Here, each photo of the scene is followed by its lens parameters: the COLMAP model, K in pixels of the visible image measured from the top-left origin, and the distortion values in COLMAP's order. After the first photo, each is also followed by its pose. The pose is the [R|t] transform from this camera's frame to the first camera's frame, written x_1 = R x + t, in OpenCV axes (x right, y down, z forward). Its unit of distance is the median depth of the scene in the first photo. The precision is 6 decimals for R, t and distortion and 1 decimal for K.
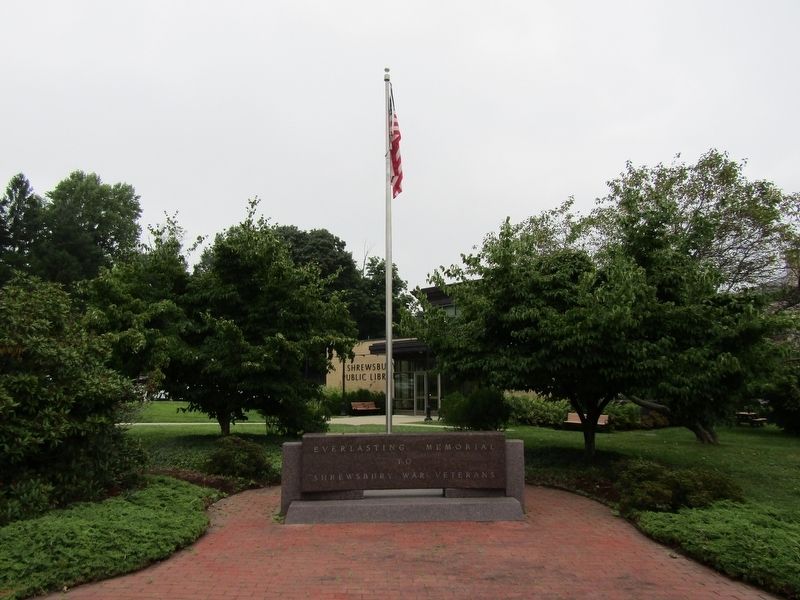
lens RADIAL K [[568.3, 0, 408.2], [0, 568.3, 301.1], [0, 0, 1]] dist [0.005338, 0.010817]
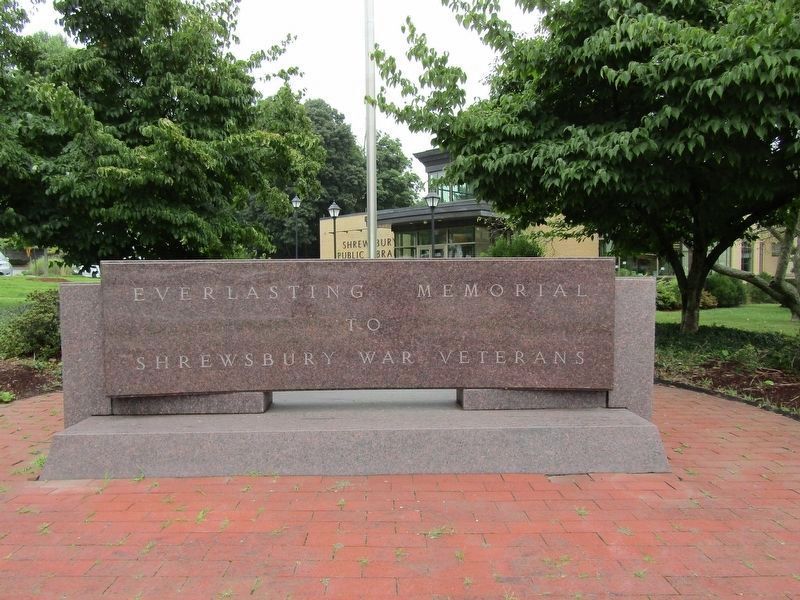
lens RADIAL K [[568.3, 0, 397.0], [0, 568.3, 297.2], [0, 0, 1]] dist [0.005338, 0.010817]
pose [[0.999476, -0.000625, -0.032375, 0.025011], [0.006487, 0.983408, 0.181291, 0.151797], [0.031724, -0.181405, 0.982897, 0.486017]]
